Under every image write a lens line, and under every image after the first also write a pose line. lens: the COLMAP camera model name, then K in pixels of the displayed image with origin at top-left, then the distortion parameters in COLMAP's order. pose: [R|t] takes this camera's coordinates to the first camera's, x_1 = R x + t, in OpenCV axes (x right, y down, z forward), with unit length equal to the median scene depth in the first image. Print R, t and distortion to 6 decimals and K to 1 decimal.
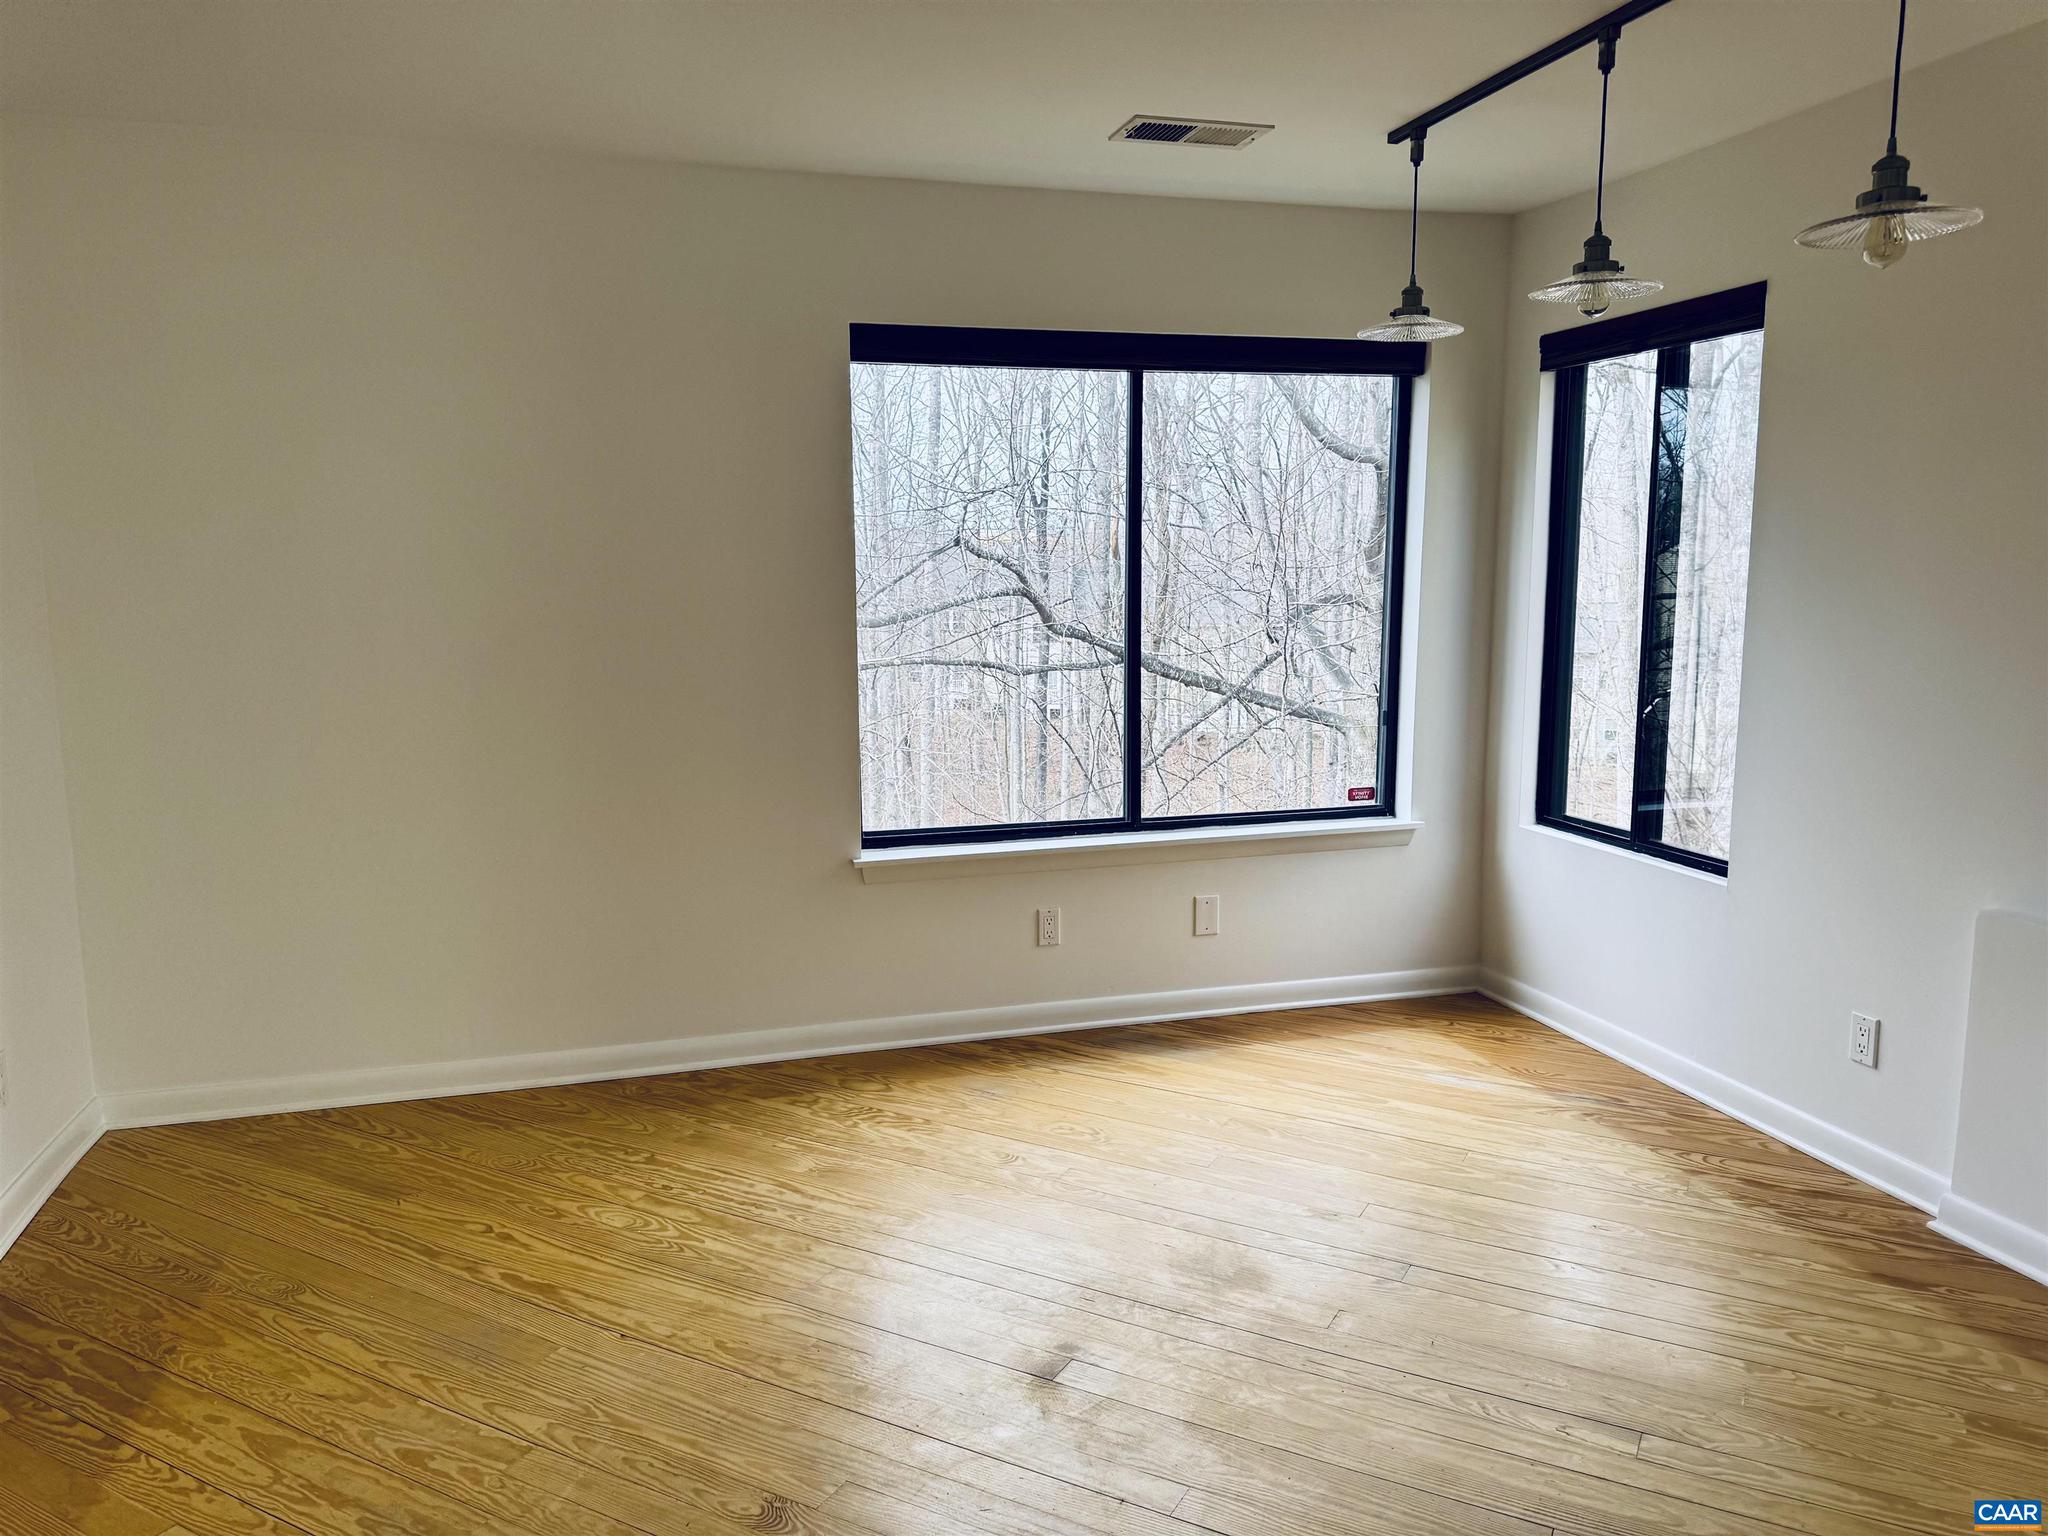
lens RADIAL K [[1432.2, 0, 1024.0], [0, 1432.2, 768.0], [0, 0, 1]] dist [0.039573, -0.042955]
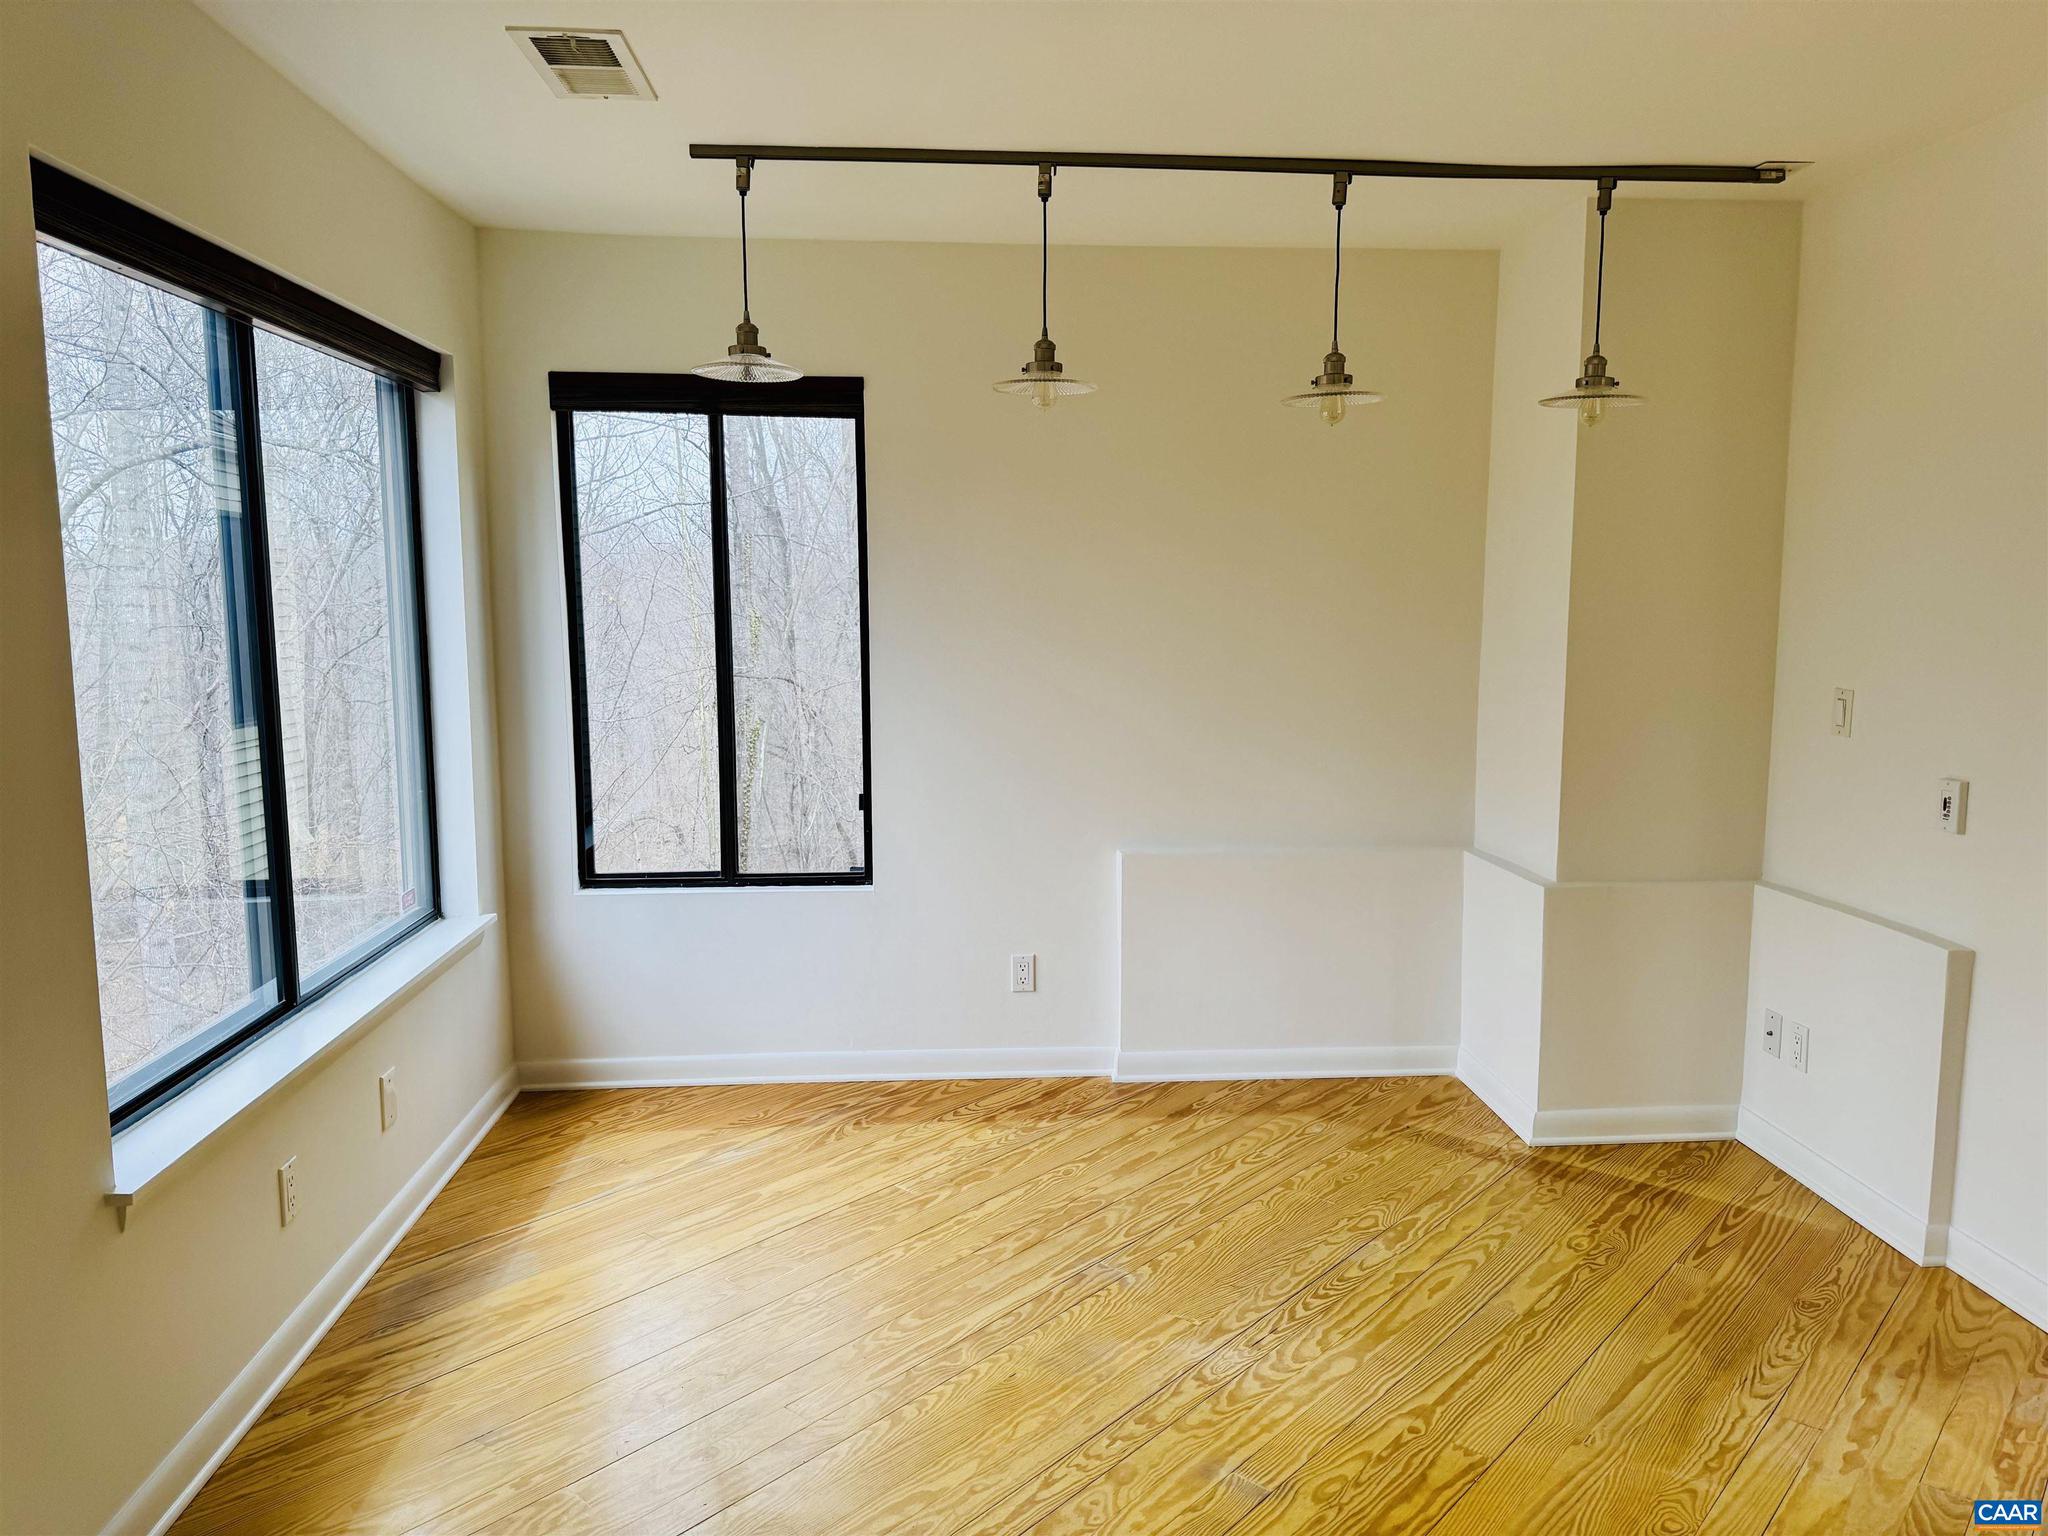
lens RADIAL K [[1400.9, 0, 1024.0], [0, 1400.9, 768.0], [0, 0, 1]] dist [0.140370, -0.158815]
pose [[0.226293, -0.108693, 0.967976, -0.620157], [0.138660, 0.987229, 0.078439, -0.095372], [-0.964139, 0.116469, 0.238474, 0.636062]]
